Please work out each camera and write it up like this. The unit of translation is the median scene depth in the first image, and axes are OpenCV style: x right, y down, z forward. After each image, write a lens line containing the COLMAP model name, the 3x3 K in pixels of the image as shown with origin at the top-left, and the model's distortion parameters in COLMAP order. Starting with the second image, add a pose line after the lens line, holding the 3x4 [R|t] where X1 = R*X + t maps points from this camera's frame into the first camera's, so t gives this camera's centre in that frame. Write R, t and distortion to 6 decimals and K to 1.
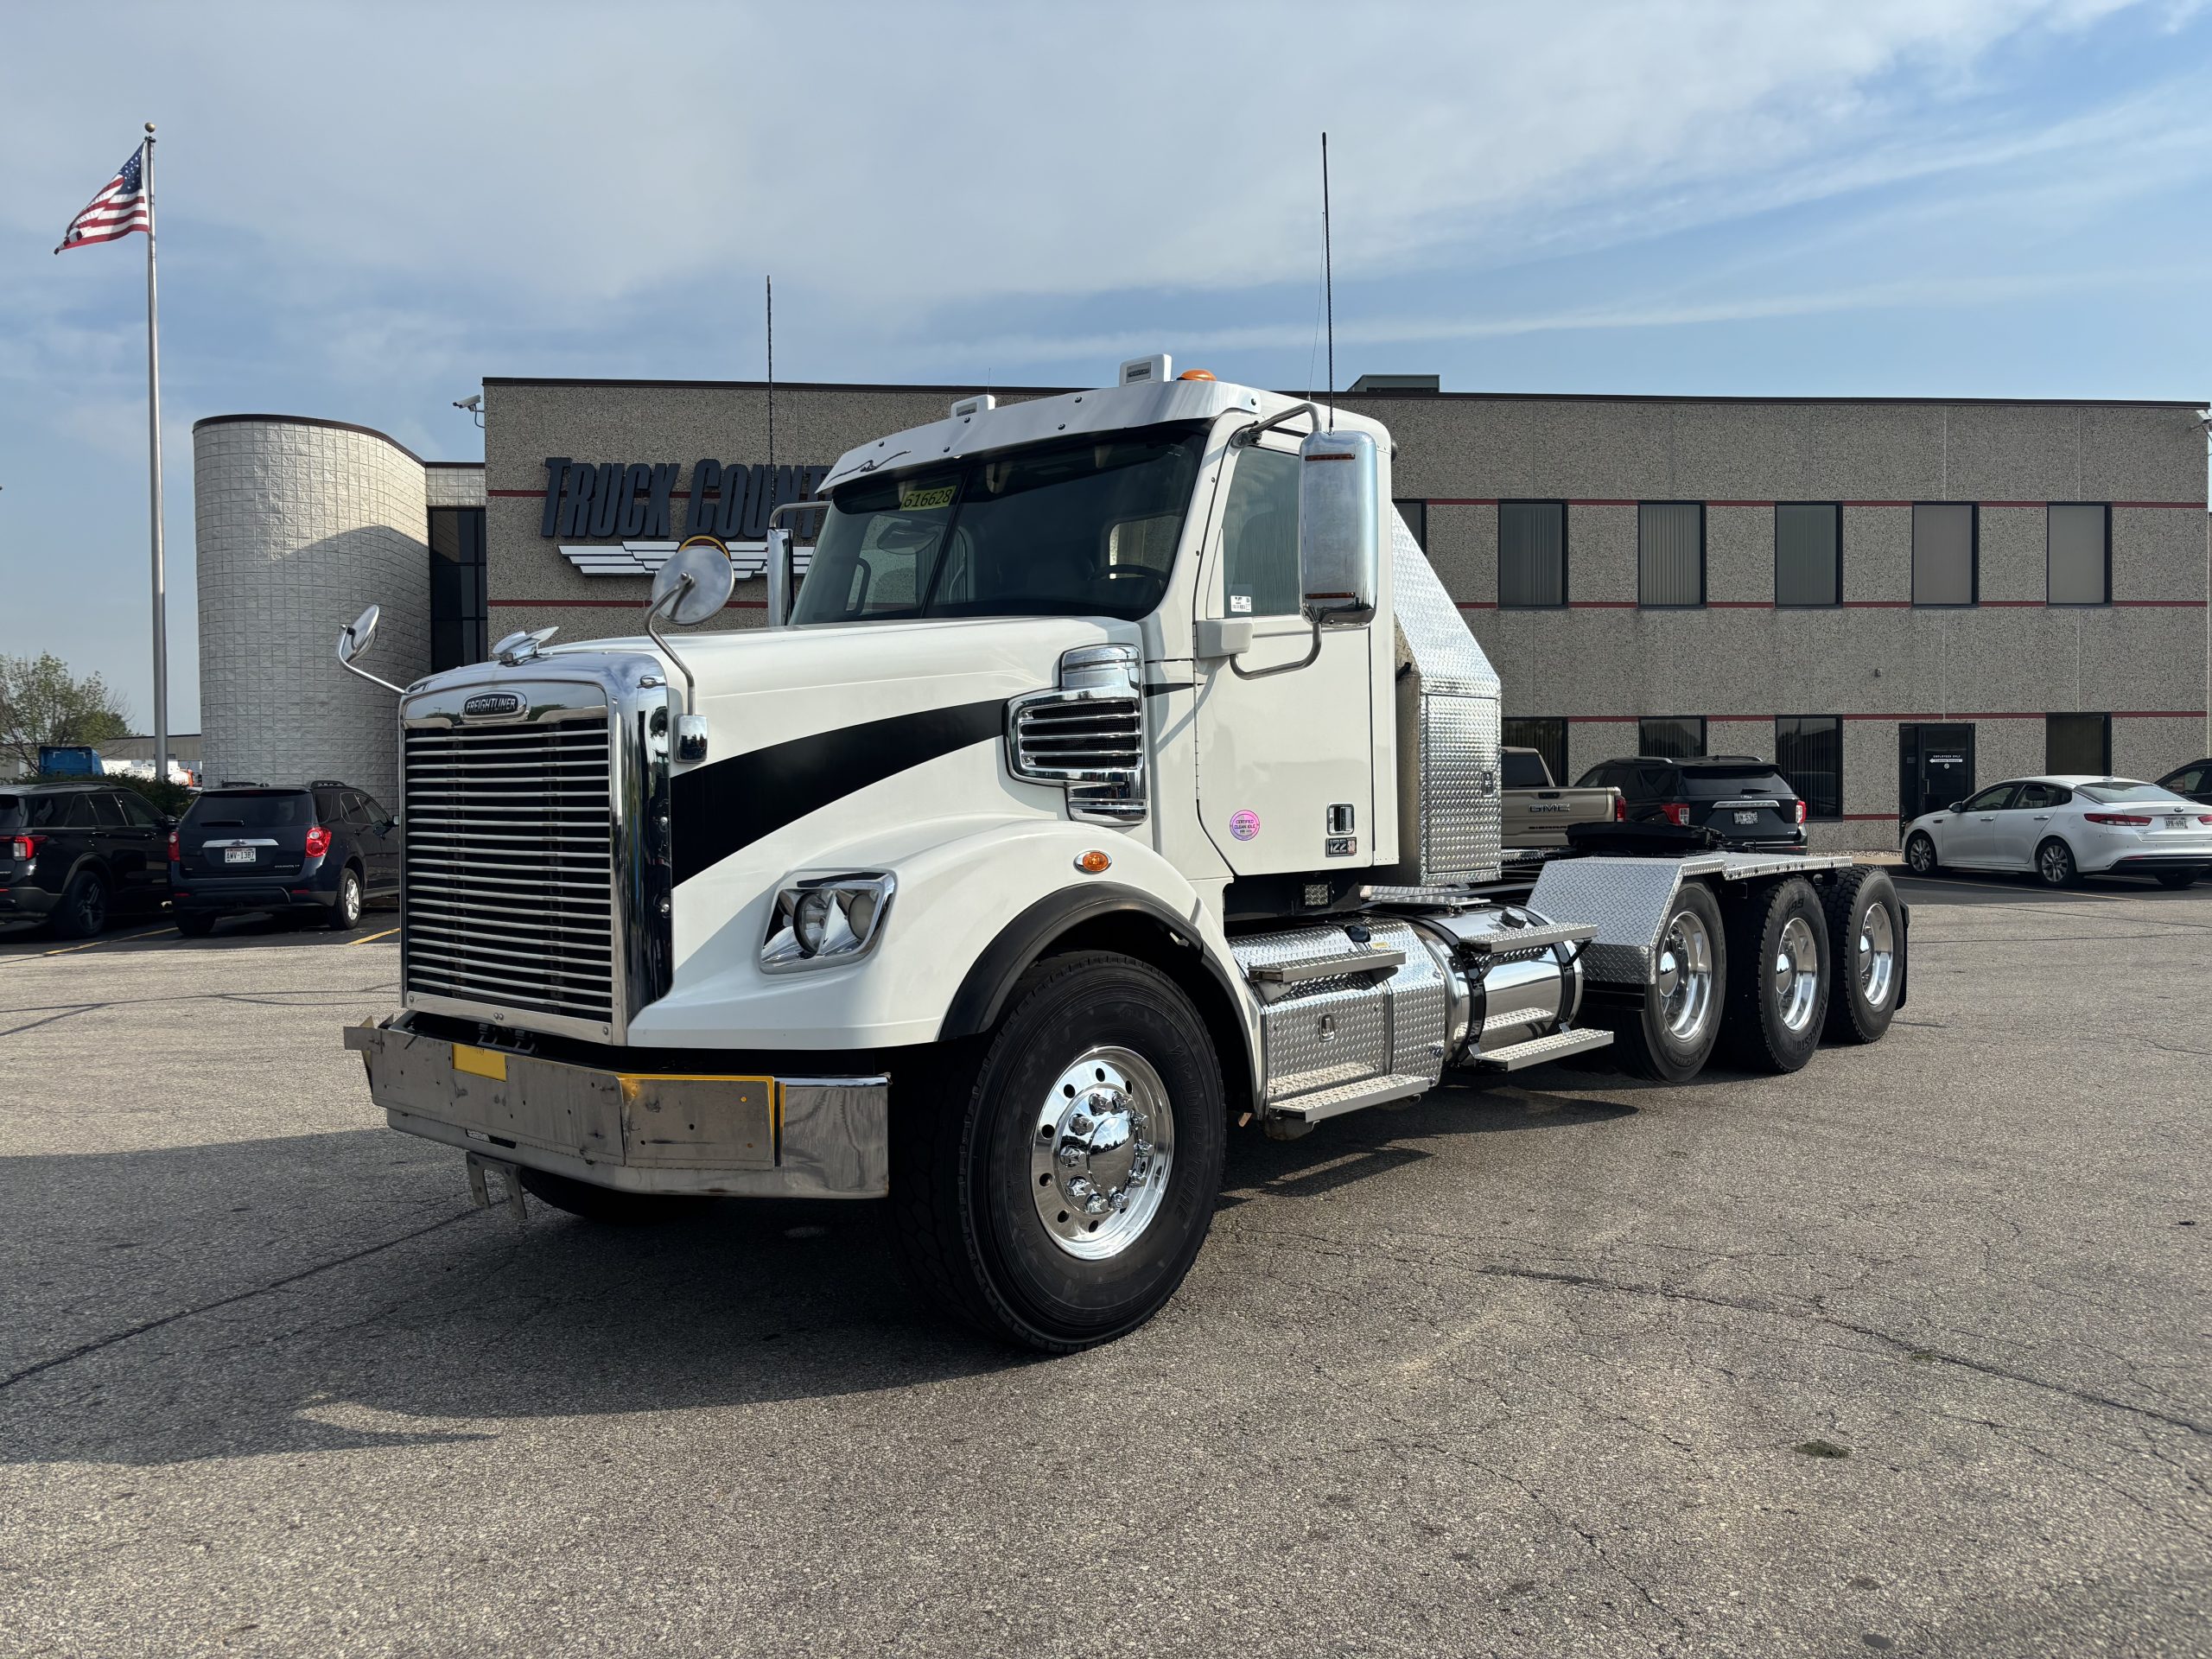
lens RADIAL K [[1709.5, 0, 1100.4], [0, 1709.5, 844.6], [0, 0, 1]] dist [0.061714, -0.068318]
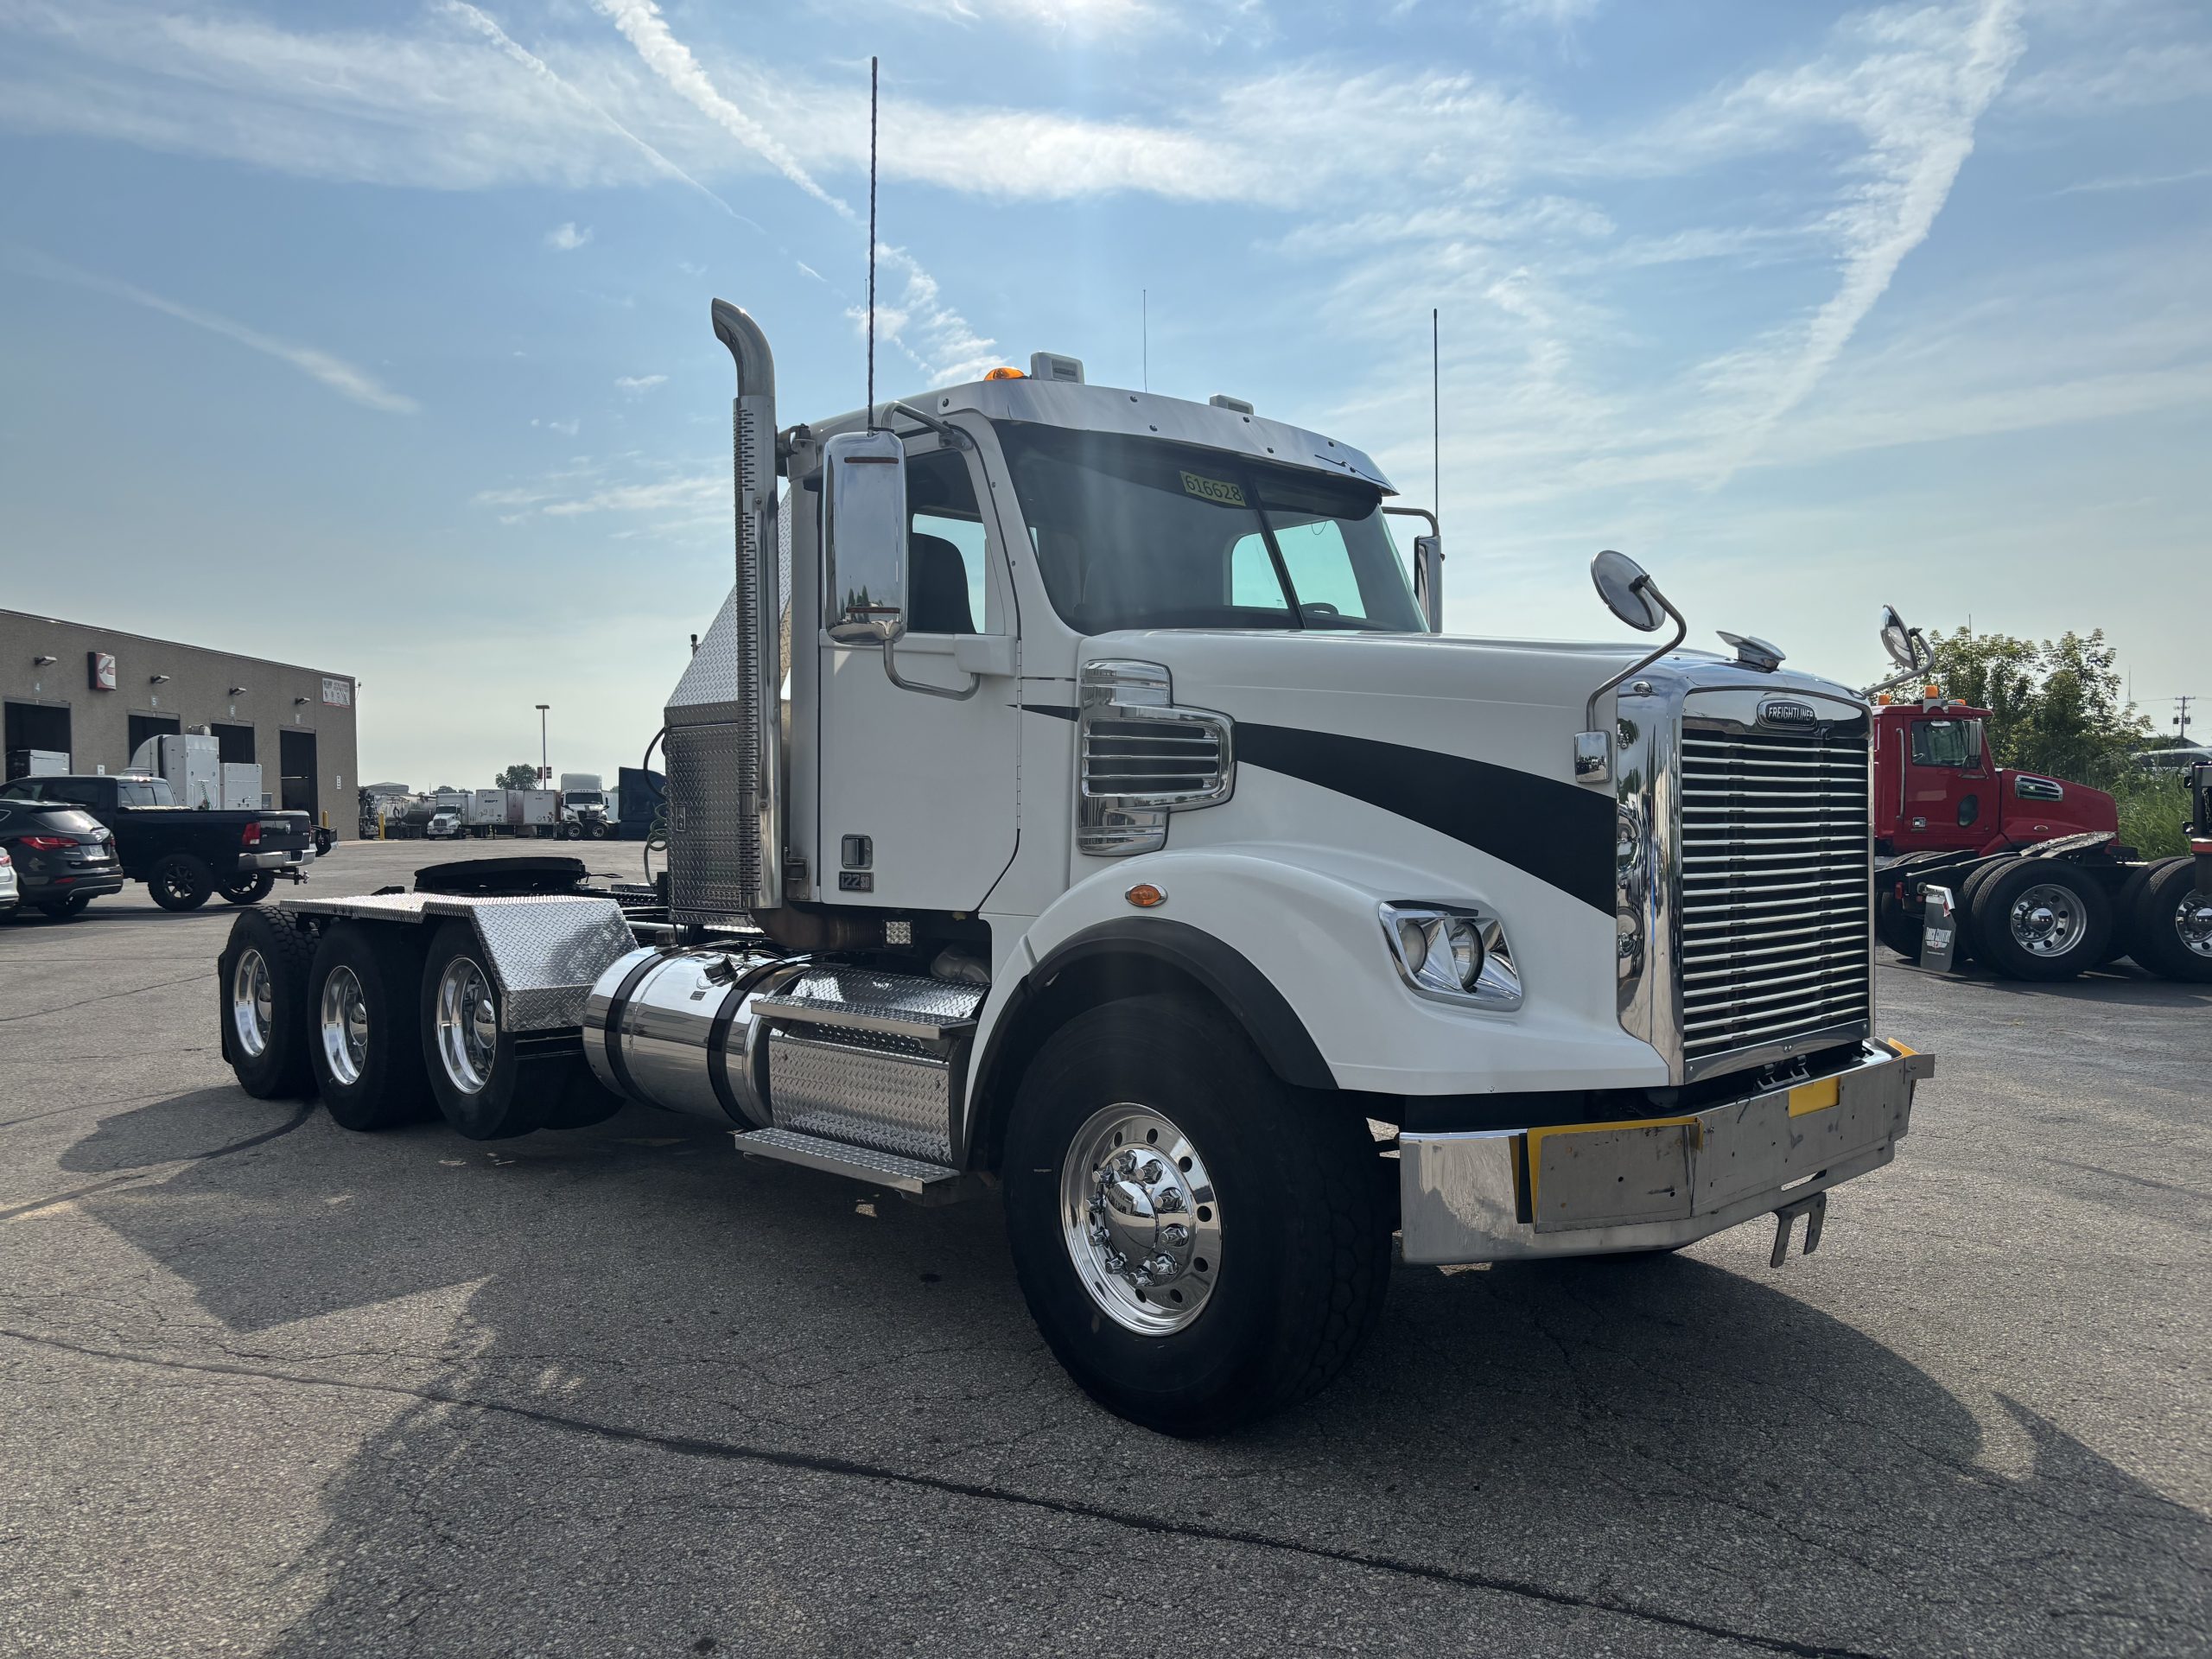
lens RADIAL K [[1720.8, 0, 1096.8], [0, 1720.8, 826.0], [0, 0, 1]] dist [0.055808, -0.049729]
pose [[0.034840, -0.003119, 0.999388, -1.152023], [0.042887, 0.999079, 0.001623, -0.033784], [-0.998472, 0.042804, 0.034941, 1.182729]]
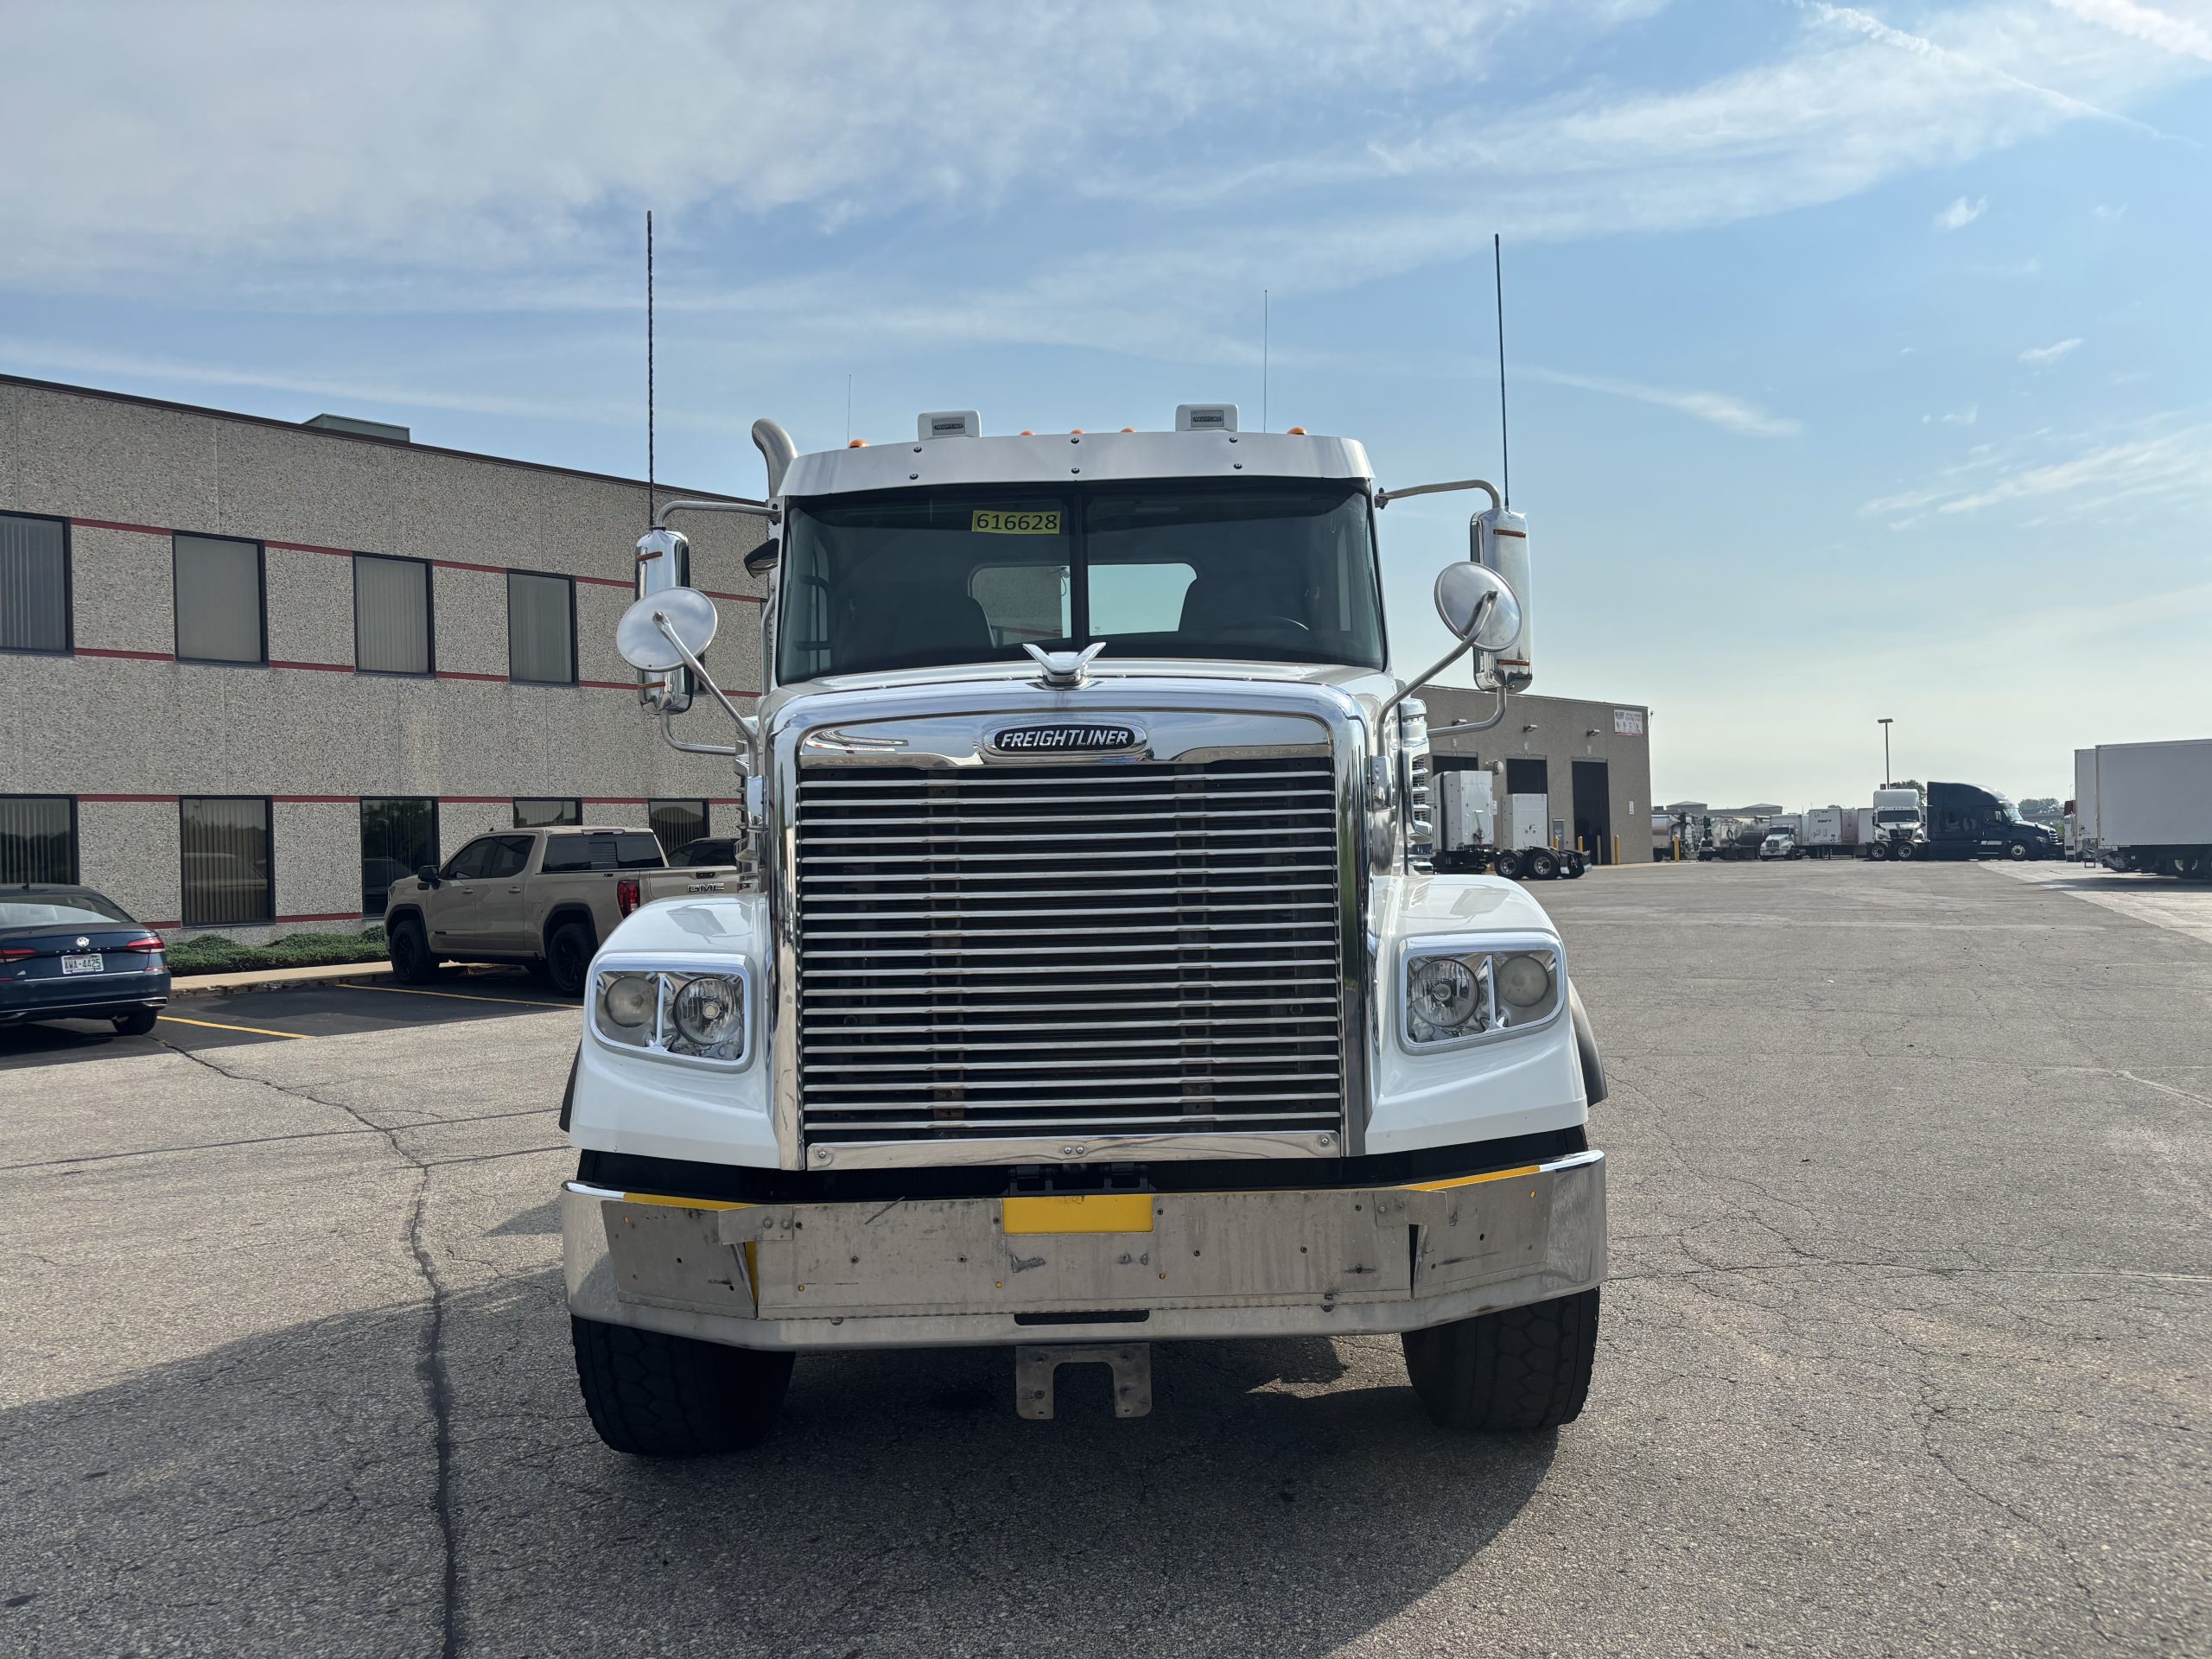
lens RADIAL K [[1709.5, 0, 1100.4], [0, 1709.5, 844.6], [0, 0, 1]] dist [0.061714, -0.068318]
pose [[0.737560, -0.008125, 0.675233, -0.748694], [0.042803, 0.998479, -0.034739, -0.006704], [-0.673924, 0.054524, 0.736786, 0.382911]]
